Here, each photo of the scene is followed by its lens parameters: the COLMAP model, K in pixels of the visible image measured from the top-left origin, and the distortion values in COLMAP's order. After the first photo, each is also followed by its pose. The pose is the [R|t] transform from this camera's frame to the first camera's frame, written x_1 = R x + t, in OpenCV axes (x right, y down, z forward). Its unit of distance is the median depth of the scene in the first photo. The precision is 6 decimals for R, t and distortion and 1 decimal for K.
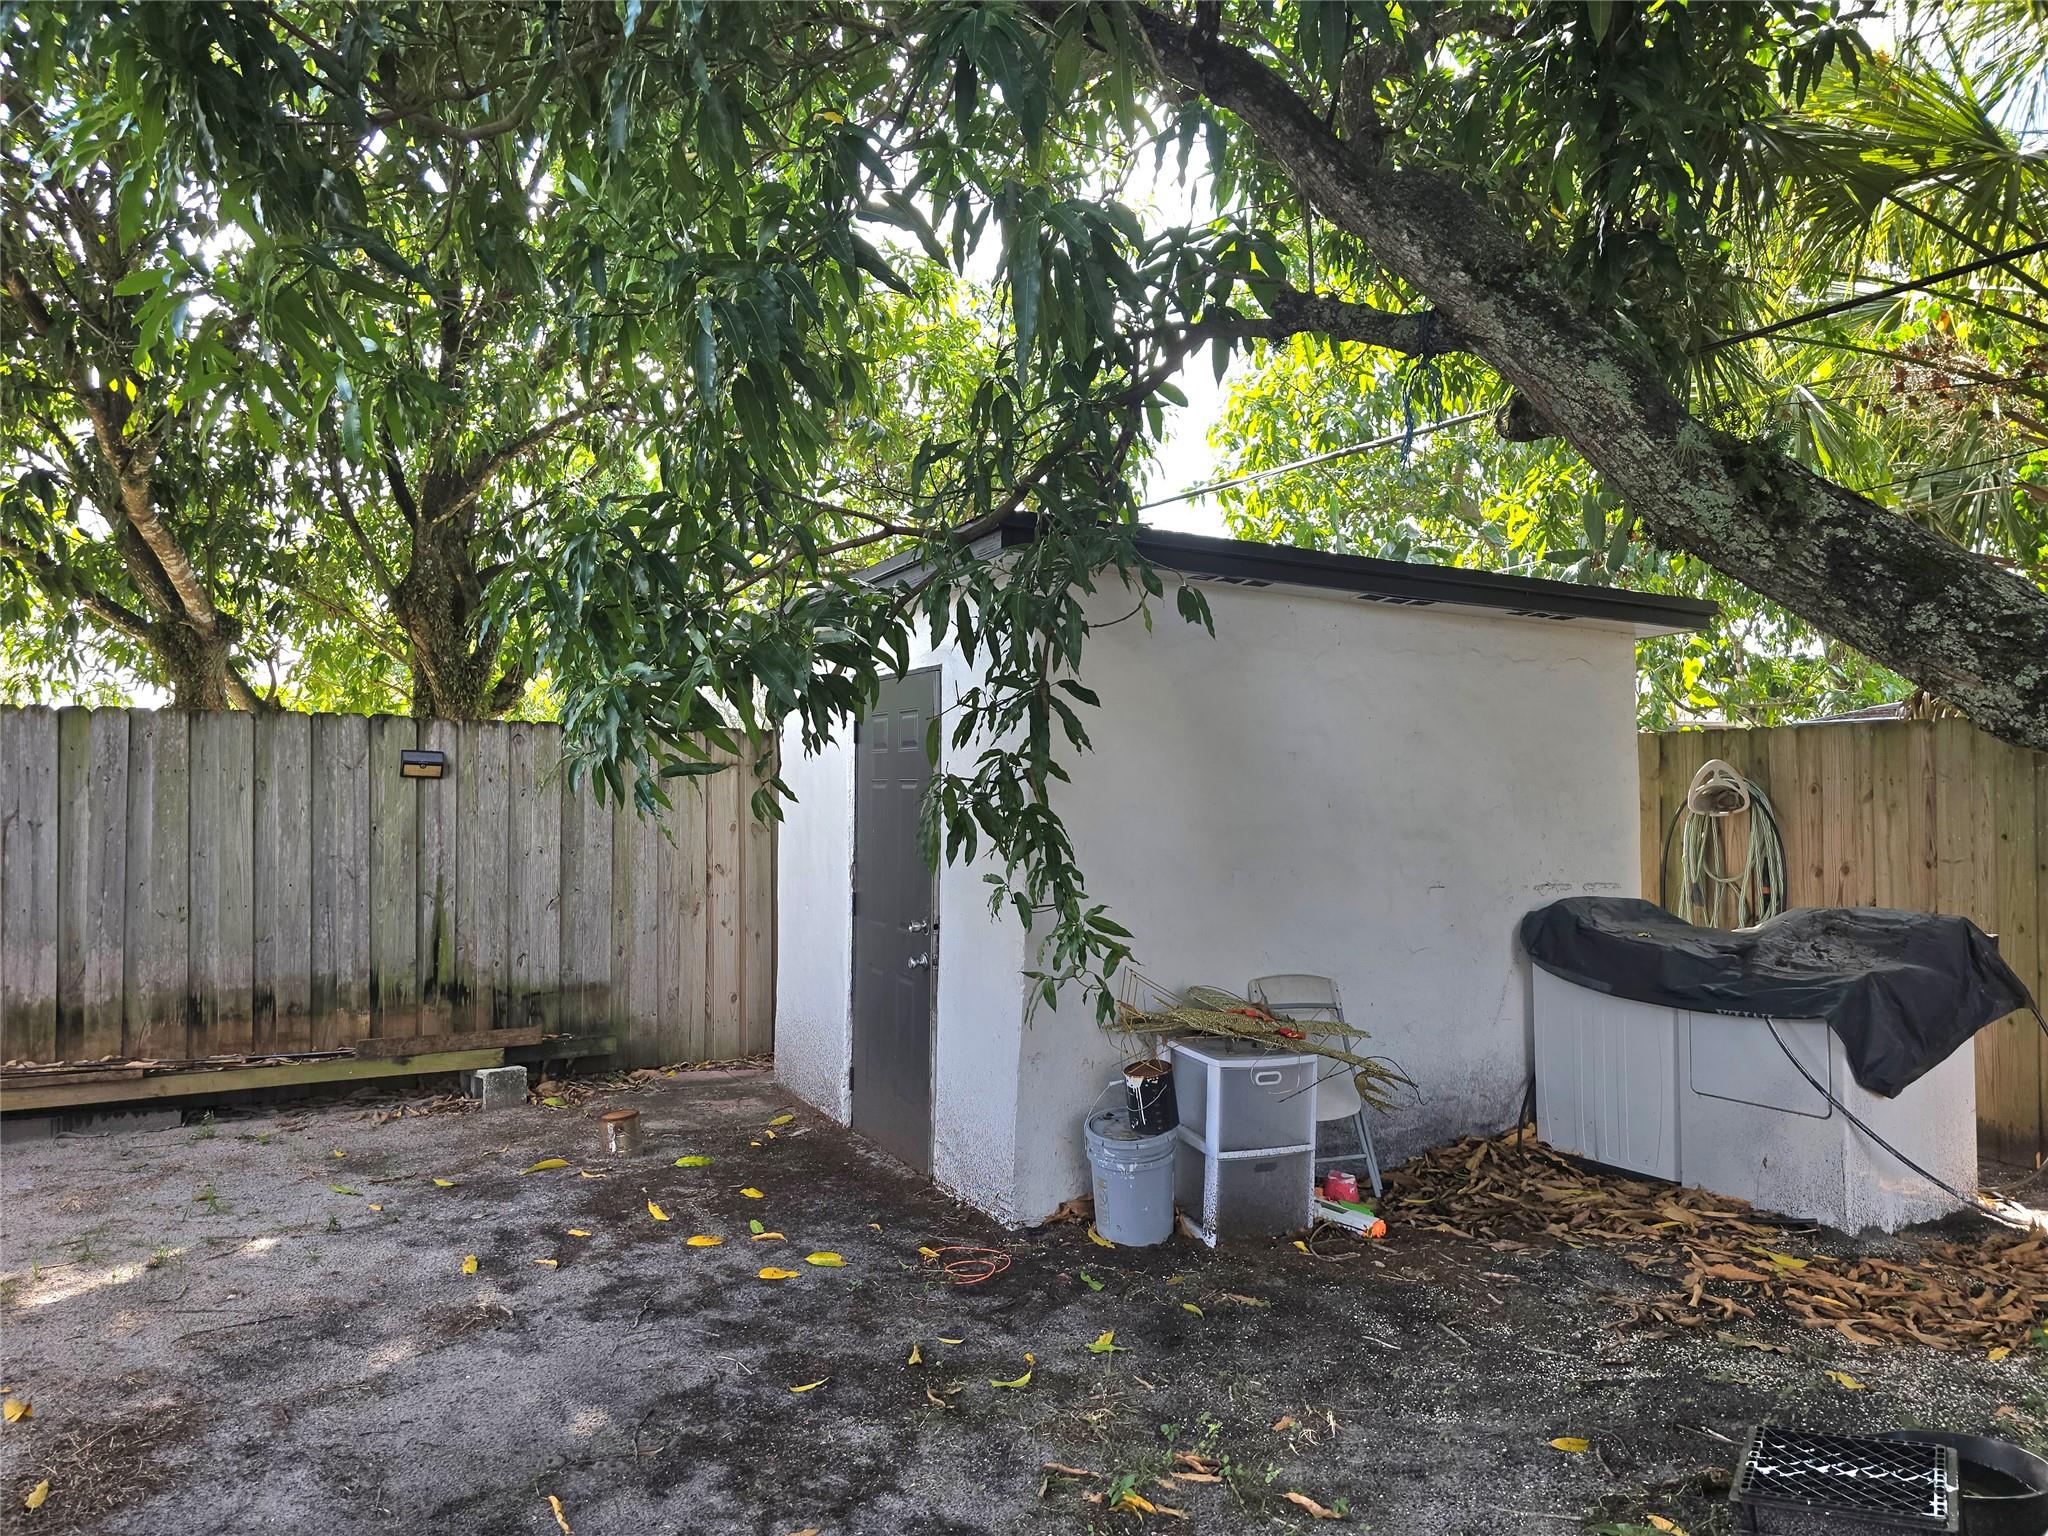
lens RADIAL K [[1451.8, 0, 1024.0], [0, 1451.8, 768.0], [0, 0, 1]] dist [-0.003663, 0.000804]
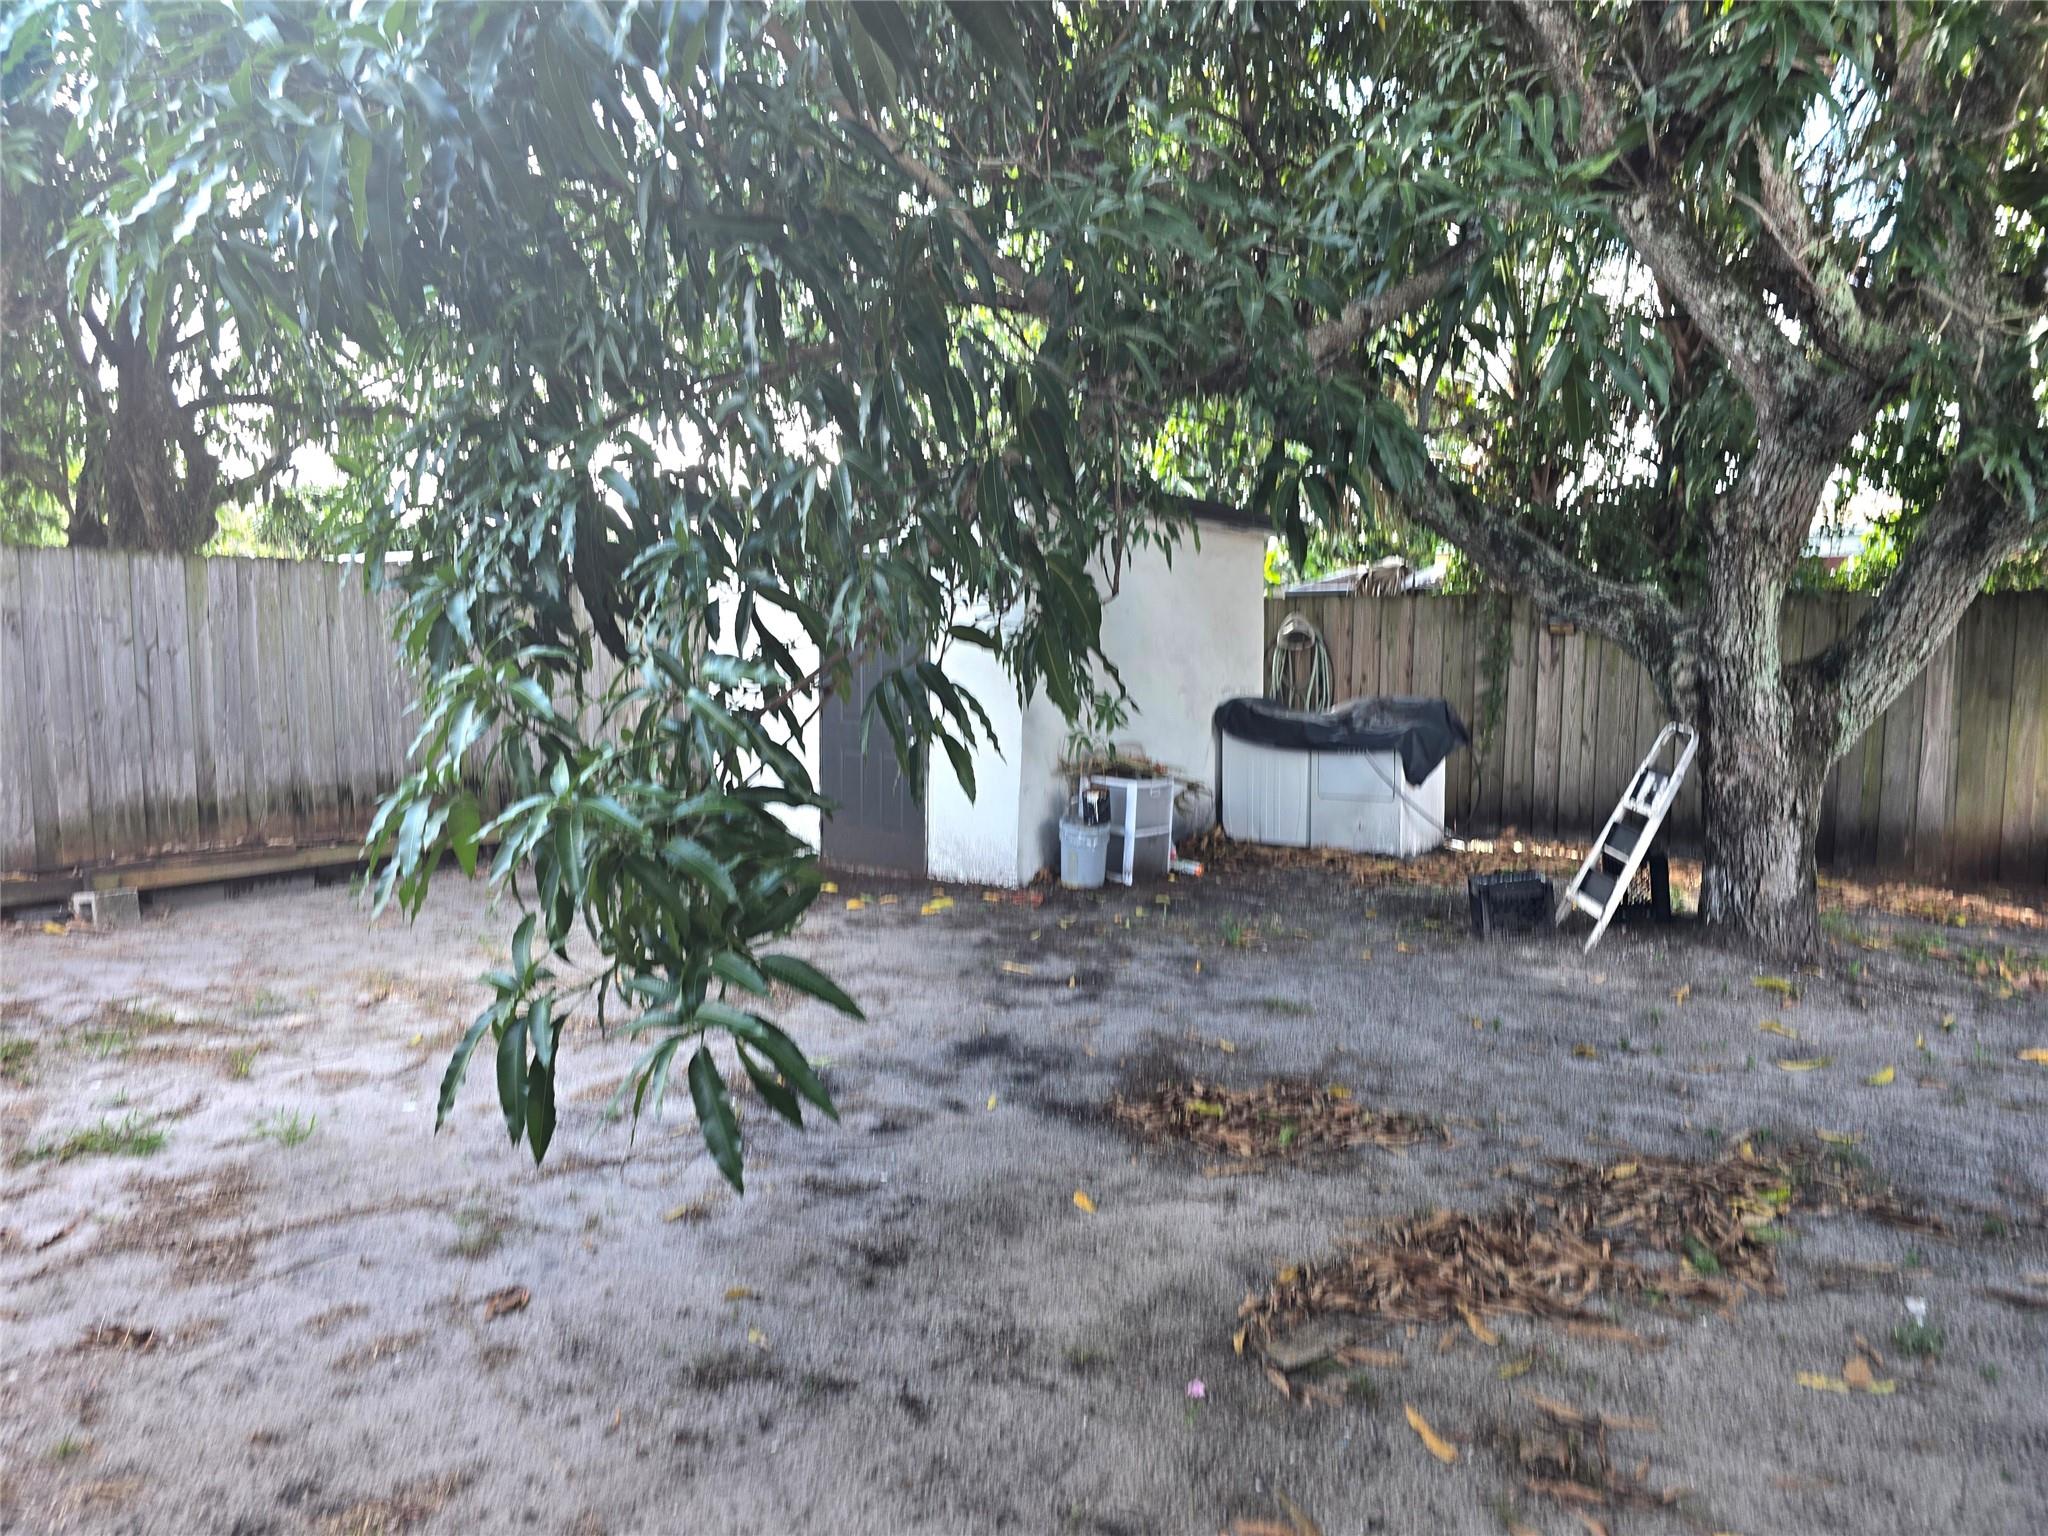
lens RADIAL K [[1387.6, 0, 1023.9], [0, 1387.6, 760.5], [0, 0, 1]] dist [0.053582, -0.051888]
pose [[0.898691, -0.034058, 0.437258, -0.577450], [-0.015163, 0.993971, 0.108586, -0.009280], [-0.438320, -0.104216, 0.892757, -0.375636]]
